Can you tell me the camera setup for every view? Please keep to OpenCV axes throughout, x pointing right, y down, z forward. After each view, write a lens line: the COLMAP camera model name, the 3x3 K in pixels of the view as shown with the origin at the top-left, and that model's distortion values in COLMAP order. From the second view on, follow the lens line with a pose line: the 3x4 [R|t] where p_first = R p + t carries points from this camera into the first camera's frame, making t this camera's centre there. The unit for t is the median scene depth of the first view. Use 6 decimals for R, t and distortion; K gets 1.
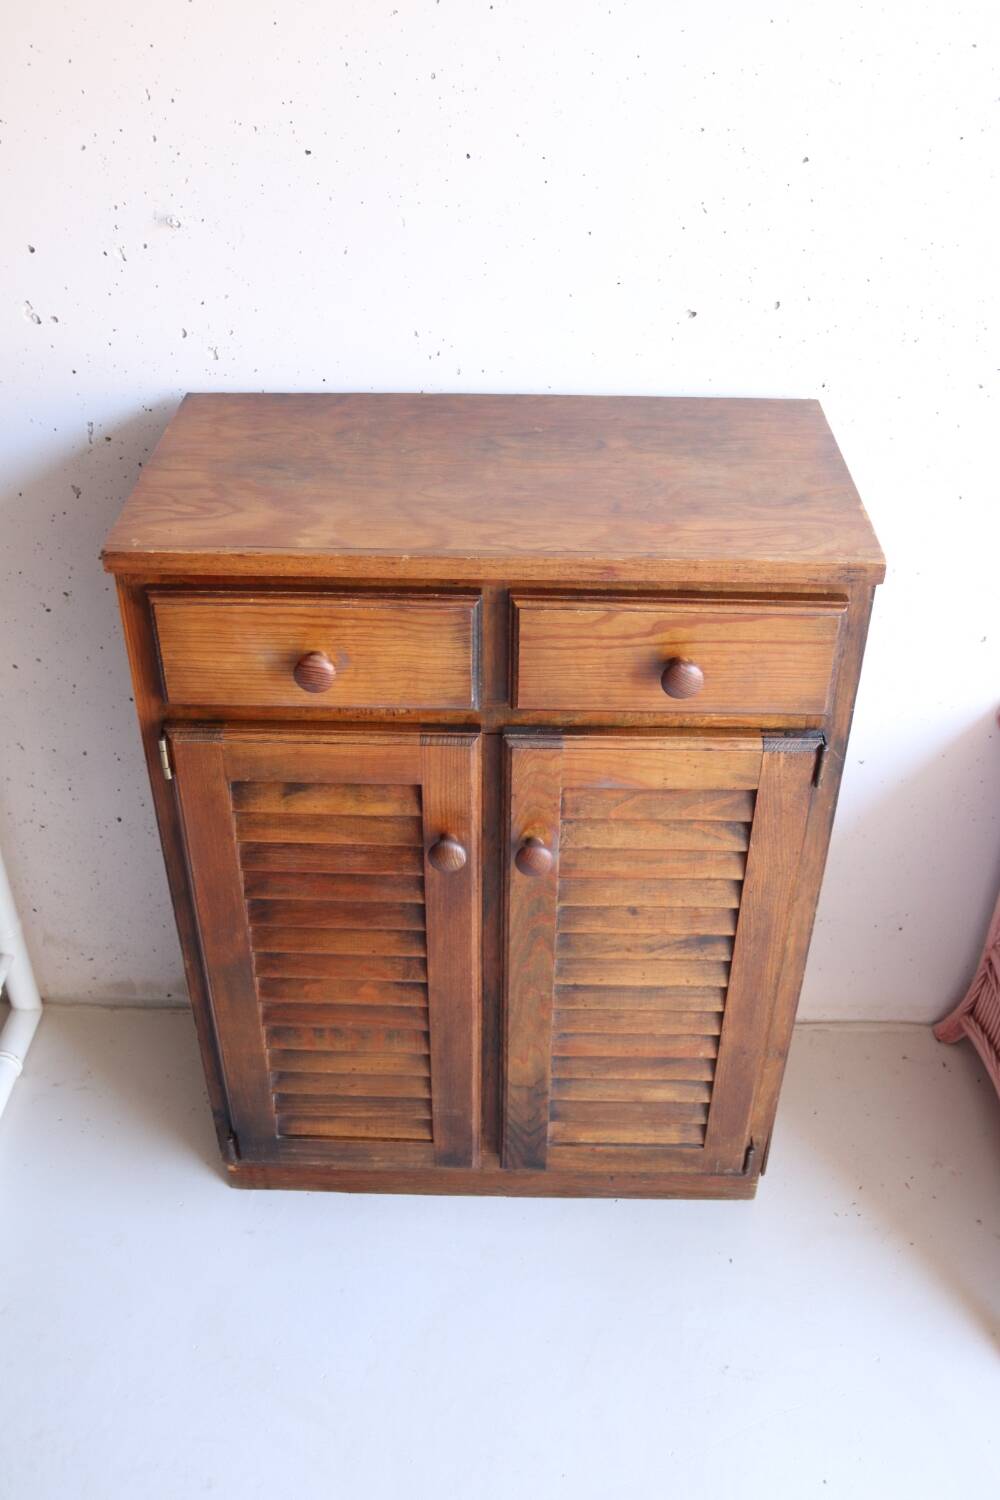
lens RADIAL K [[1410.8, 0, 496.6], [0, 1410.8, 752.8], [0, 0, 1]] dist [-0.115439, 0.000000]
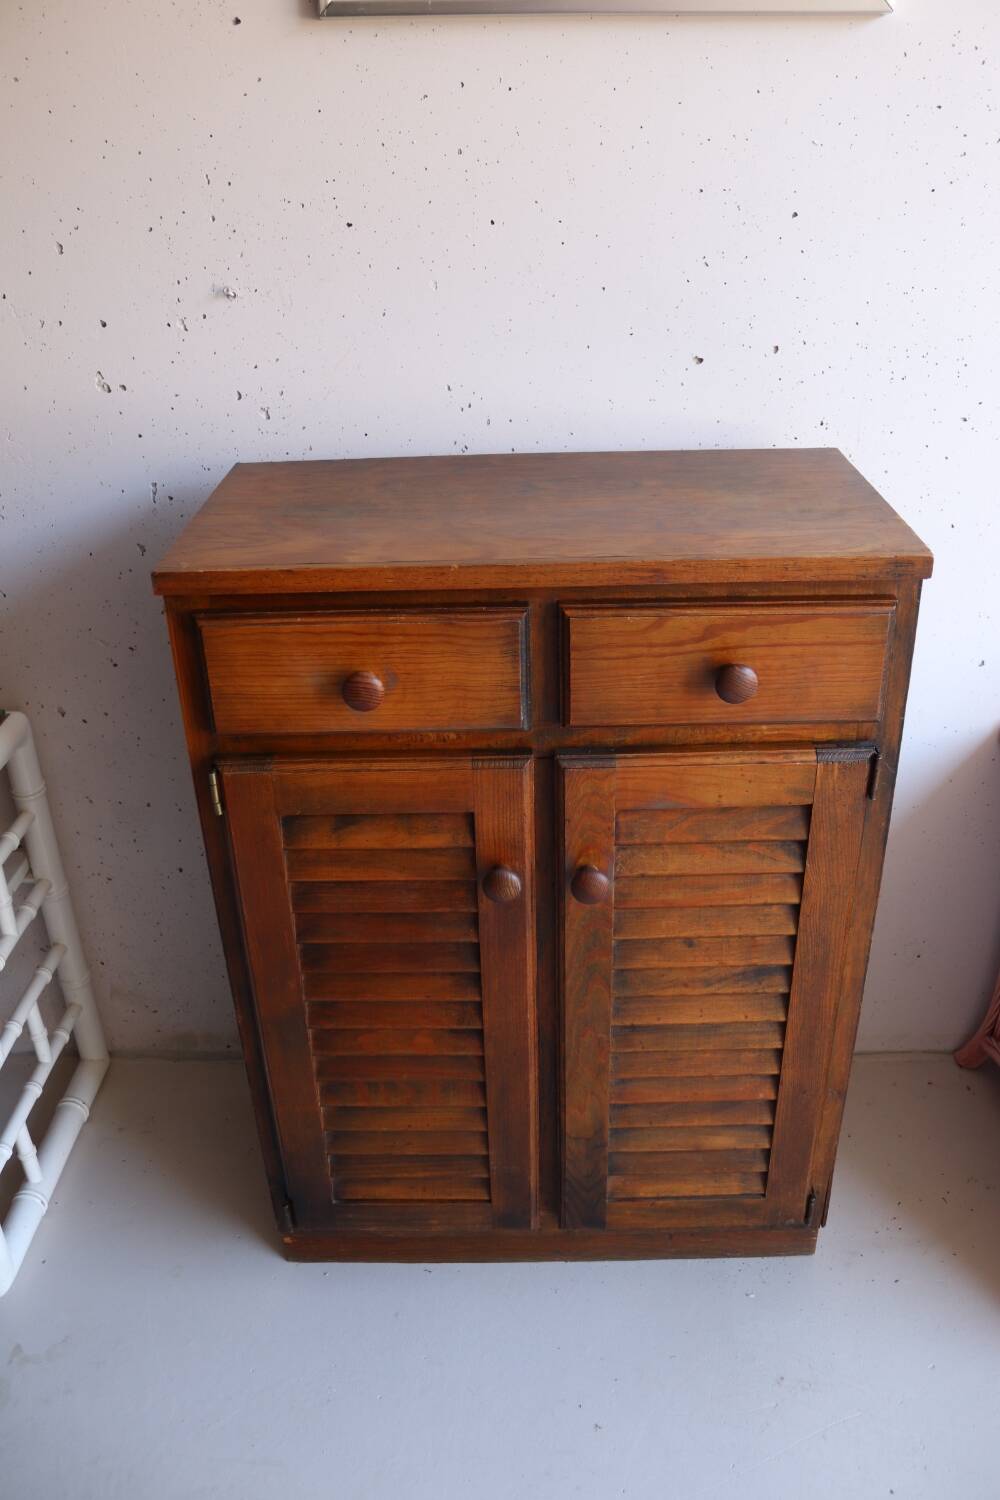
lens RADIAL K [[1217.0, 0, 503.3], [0, 1217.0, 747.1], [0, 0, 1]] dist [-0.155385, 0.114405]
pose [[0.999390, -0.034694, -0.004118, -0.027299], [0.033768, 0.989455, -0.140852, 0.097714], [0.008961, 0.140627, 0.990022, 0.149454]]
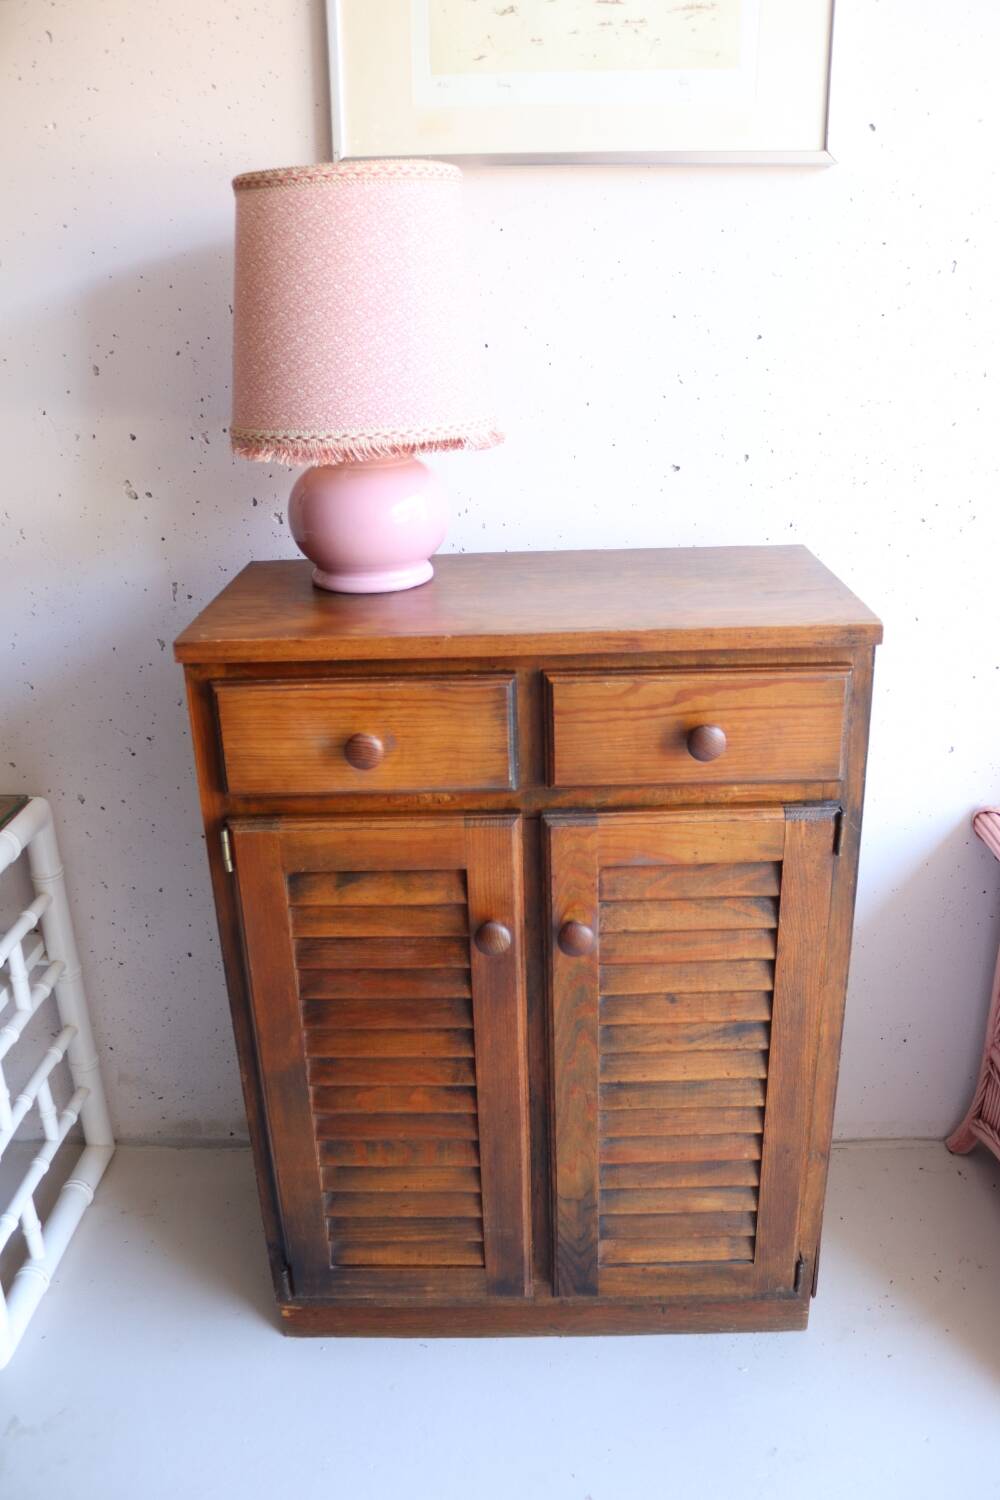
lens RADIAL K [[1217.0, 0, 501.9], [0, 1217.0, 750.6], [0, 0, 1]] dist [-0.155385, 0.114405]
pose [[0.999296, -0.036663, -0.007921, -0.015902], [0.033338, 0.964922, -0.260413, 0.174492], [0.017191, 0.259966, 0.965465, 0.095072]]
